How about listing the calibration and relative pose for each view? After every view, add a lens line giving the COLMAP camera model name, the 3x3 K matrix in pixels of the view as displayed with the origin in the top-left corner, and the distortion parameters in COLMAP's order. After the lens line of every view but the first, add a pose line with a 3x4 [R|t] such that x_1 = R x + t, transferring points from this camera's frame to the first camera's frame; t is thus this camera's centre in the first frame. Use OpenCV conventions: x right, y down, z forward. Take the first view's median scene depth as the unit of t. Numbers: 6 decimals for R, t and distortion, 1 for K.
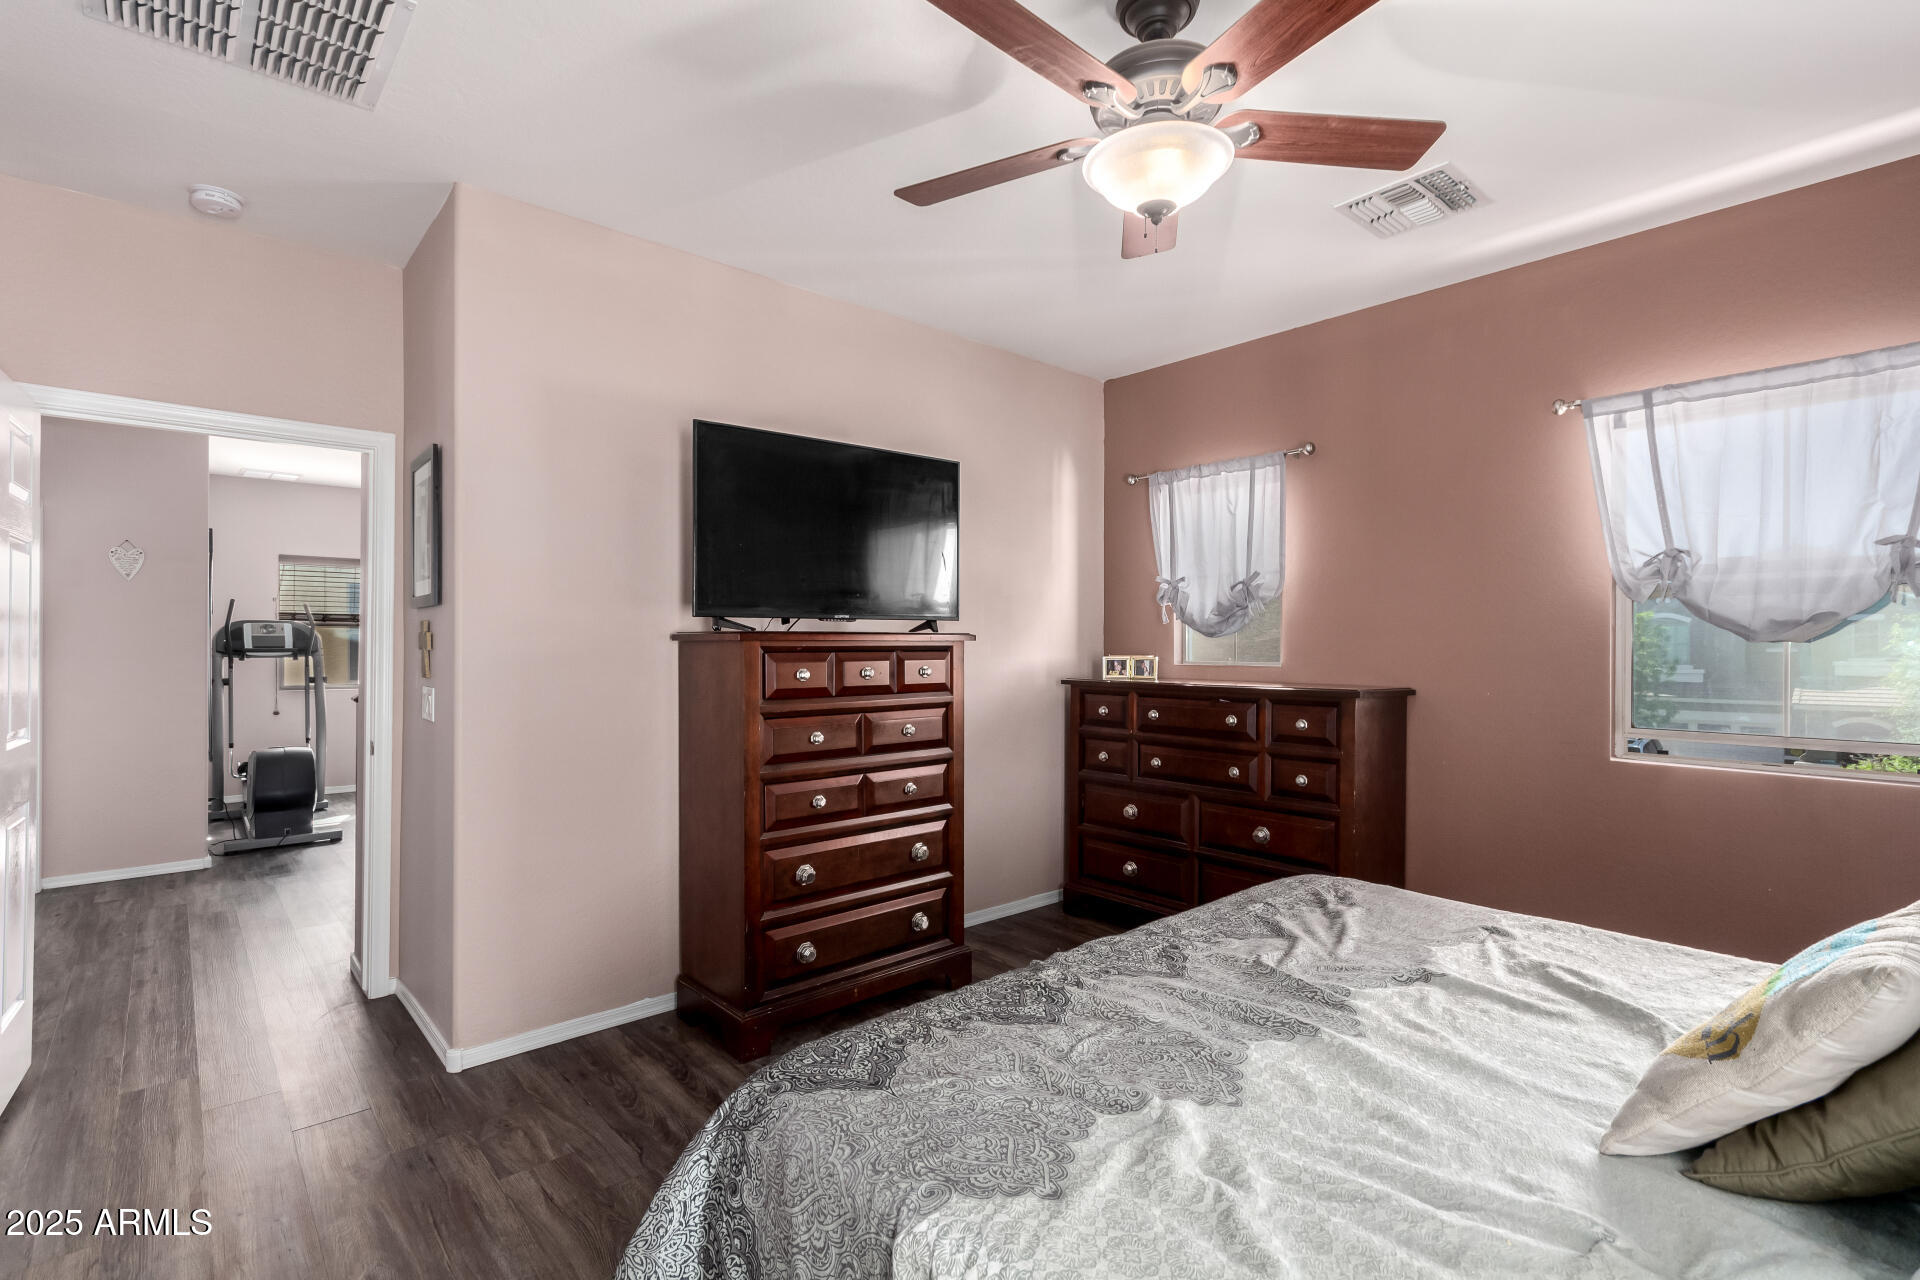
lens RADIAL K [[926.5, 0, 968.4], [0, 926.5, 651.8], [0, 0, 1]] dist [0.005402, 0.001831]
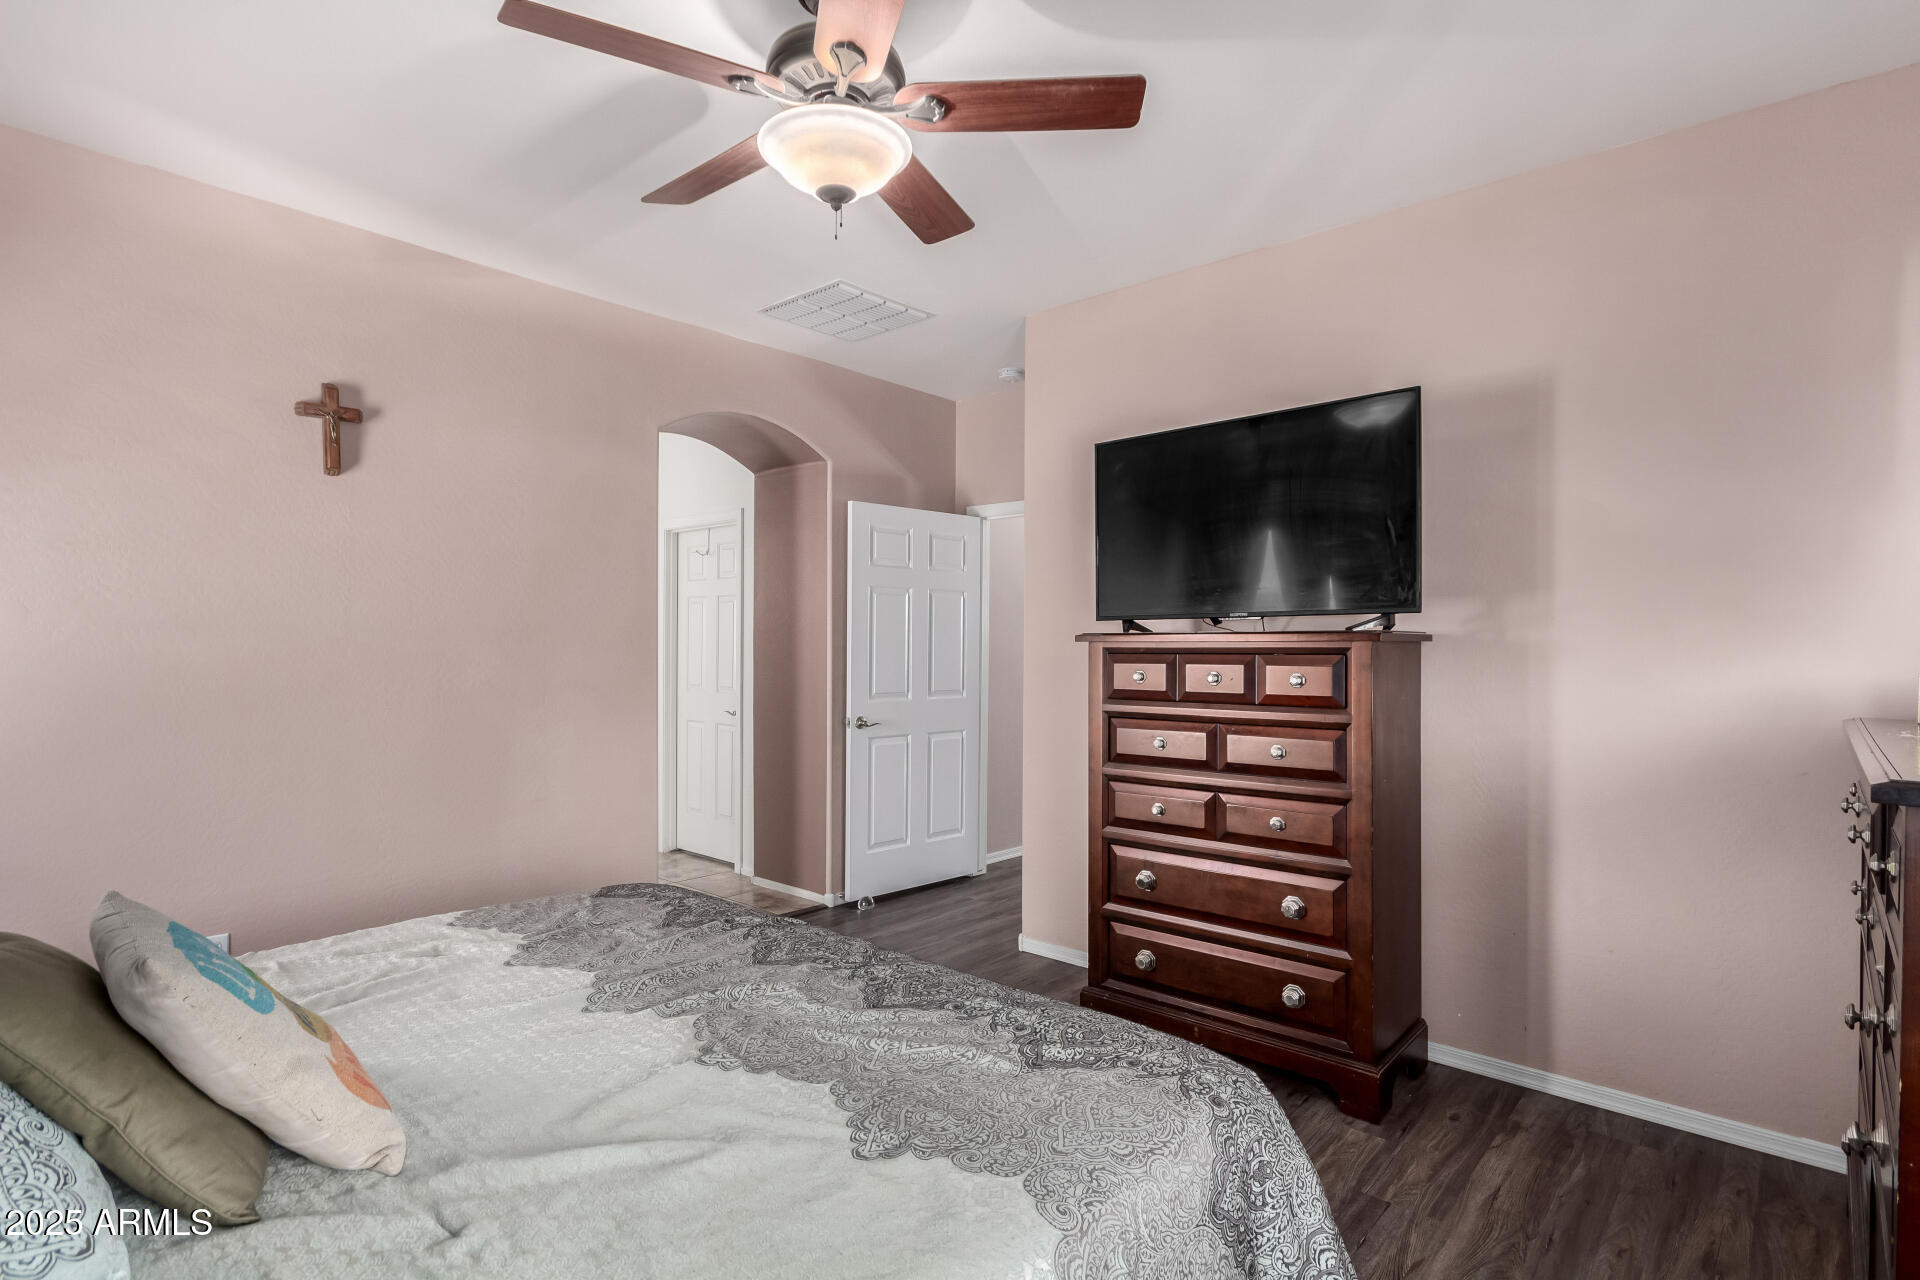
lens RADIAL K [[1043.9, 0, 965.7], [0, 1043.9, 648.9], [0, 0, 1]] dist [0.005280, 0.001166]
pose [[0.071545, 0.009614, -0.997391, 0.931688], [-0.005159, 0.999944, 0.009268, -0.014083], [0.997424, 0.004482, 0.071591, 0.748352]]
